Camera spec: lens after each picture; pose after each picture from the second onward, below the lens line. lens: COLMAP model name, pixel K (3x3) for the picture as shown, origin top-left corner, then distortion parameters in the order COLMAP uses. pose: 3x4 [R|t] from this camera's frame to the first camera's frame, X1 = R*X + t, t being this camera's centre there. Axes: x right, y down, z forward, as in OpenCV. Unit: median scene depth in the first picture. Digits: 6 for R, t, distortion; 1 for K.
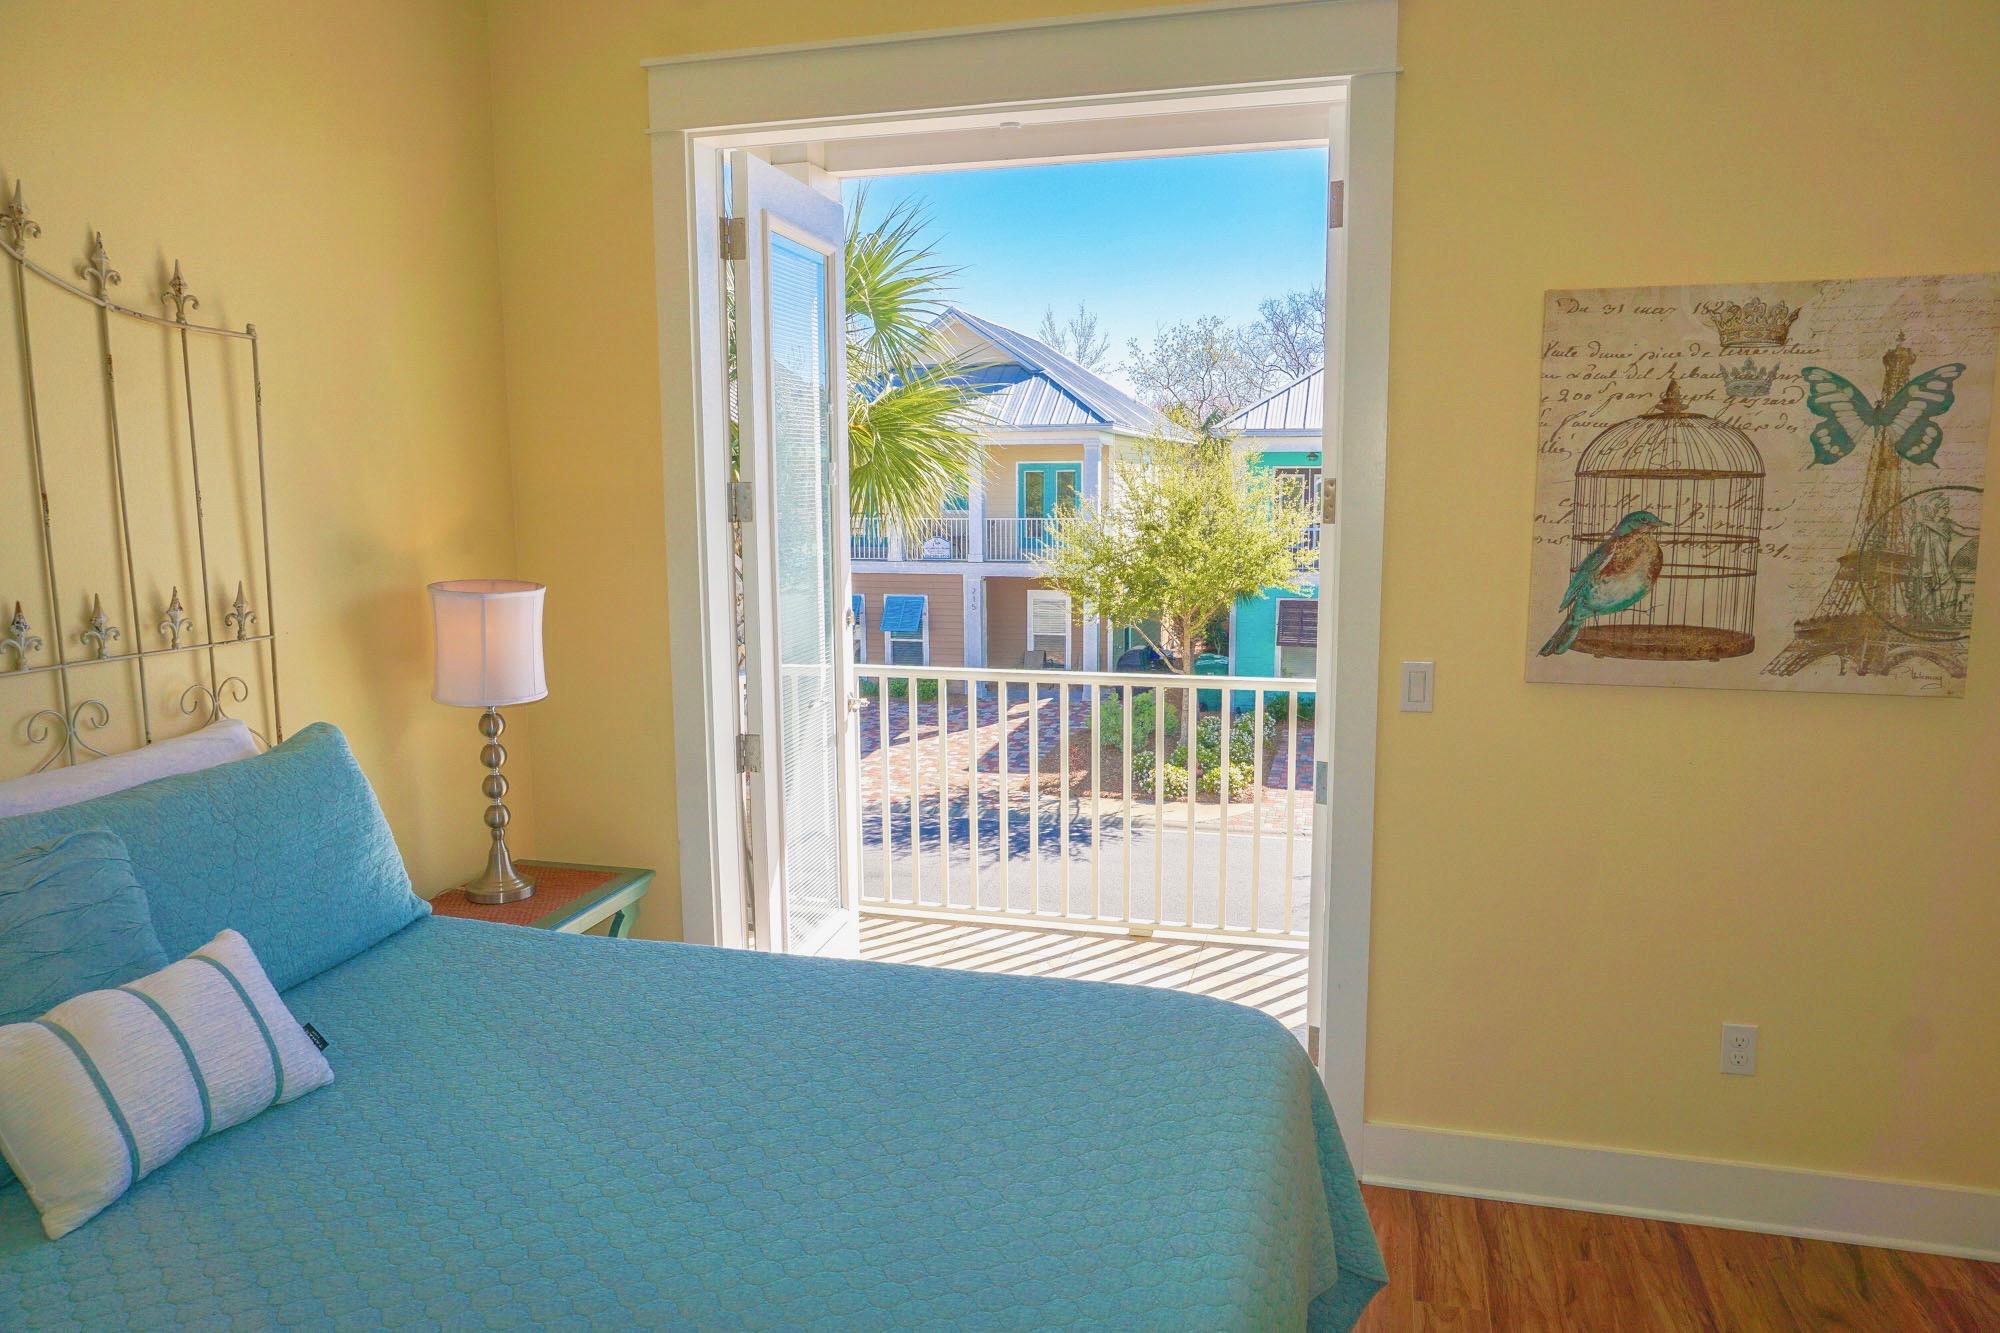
lens RADIAL K [[1341.9, 0, 1001.4], [0, 1341.9, 672.6], [0, 0, 1]] dist [-0.052315, 0.045414]
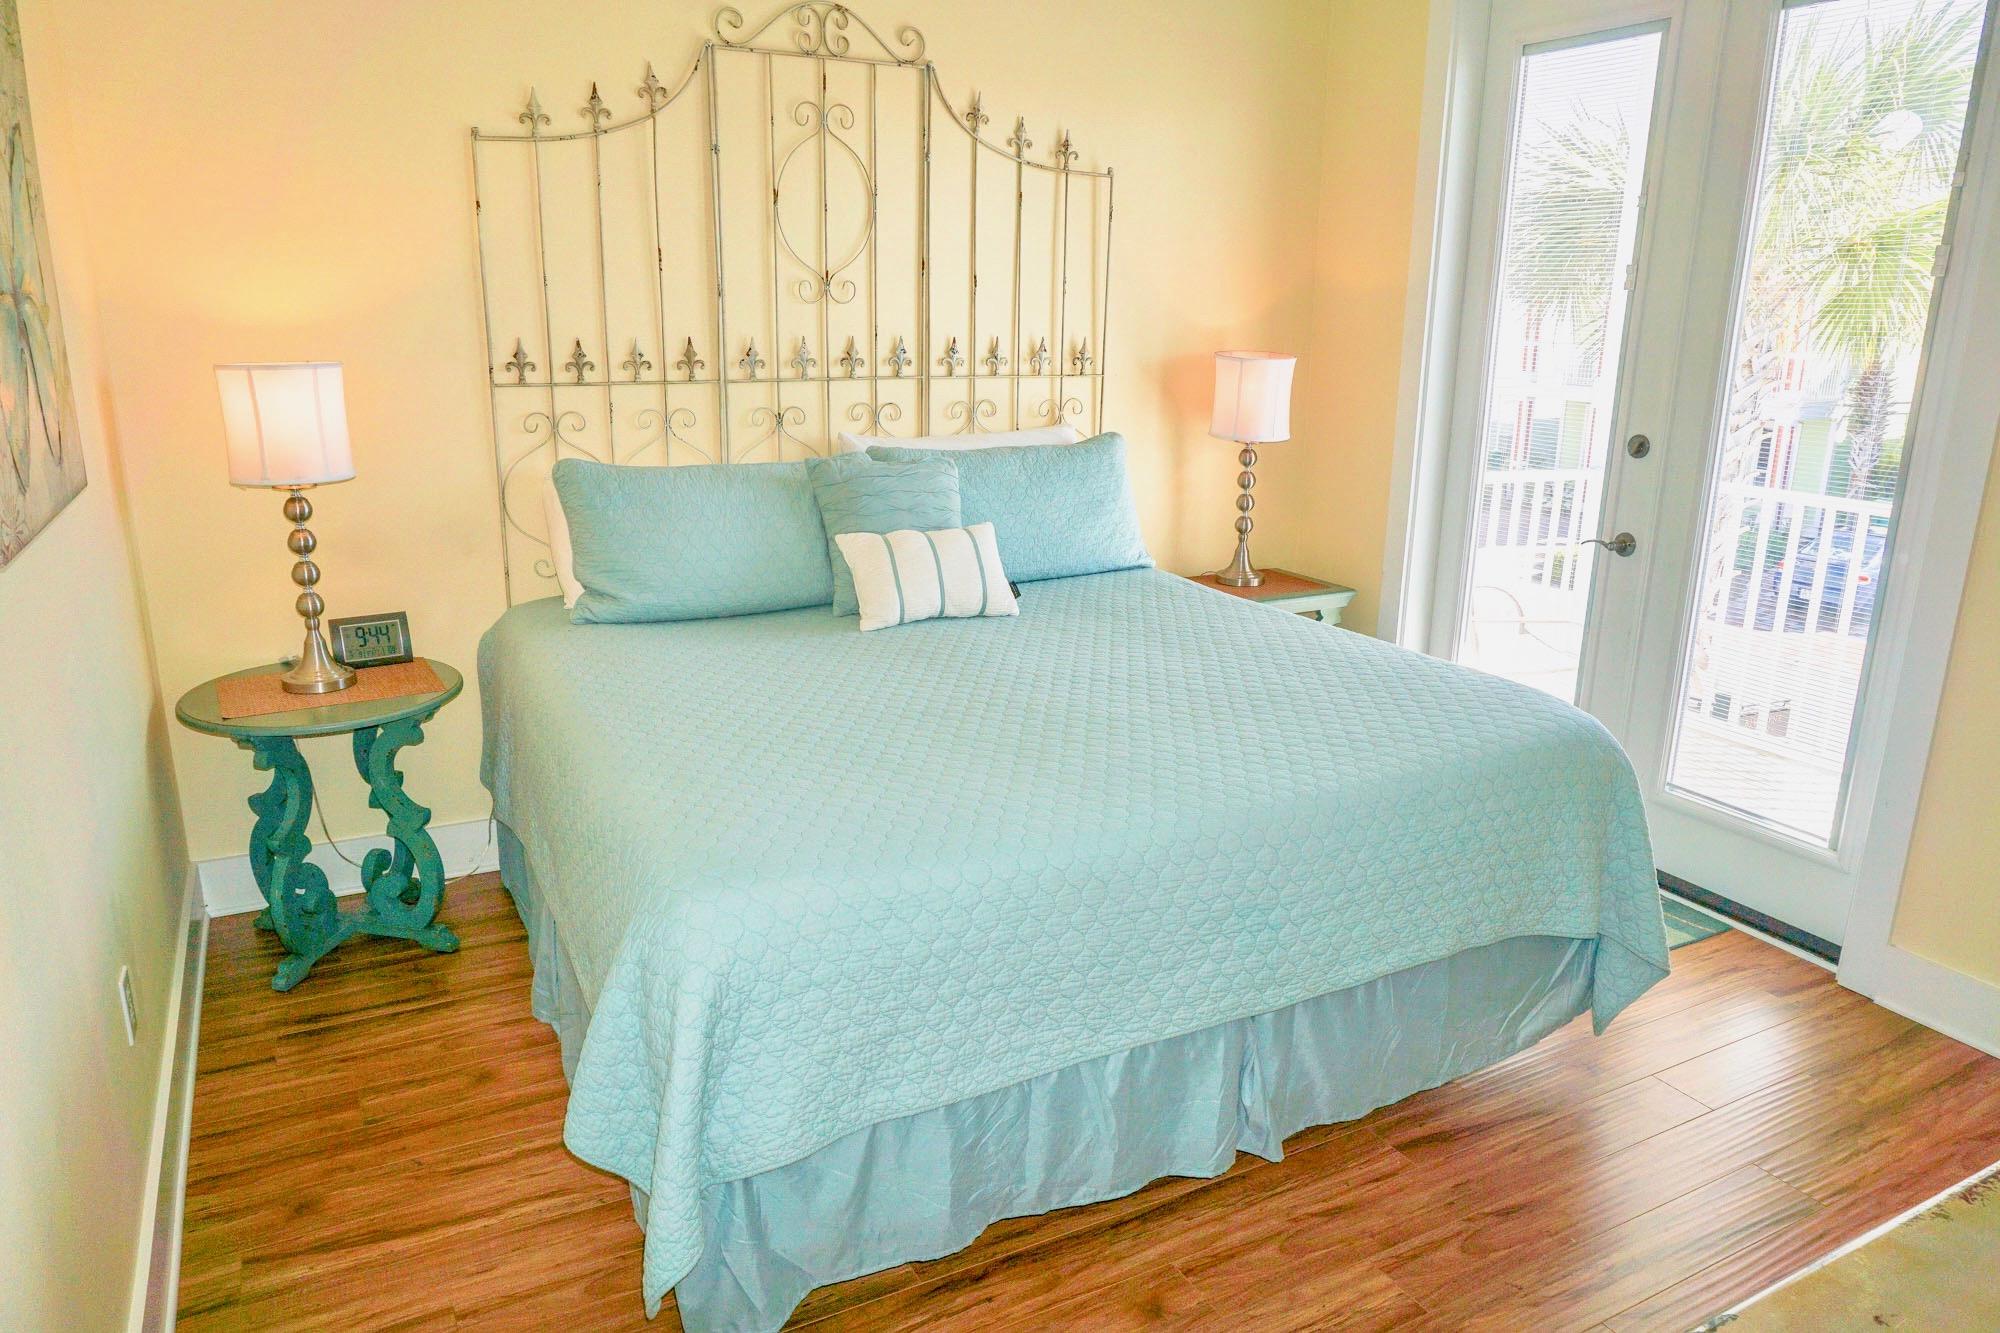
lens RADIAL K [[1341.9, 0, 1001.4], [0, 1341.9, 672.6], [0, 0, 1]] dist [-0.052315, 0.045414]
pose [[0.685803, 0.211367, -0.696418, 0.579528], [-0.122390, 0.976765, 0.175929, 0.056301], [0.717423, -0.035418, 0.695737, -0.201319]]
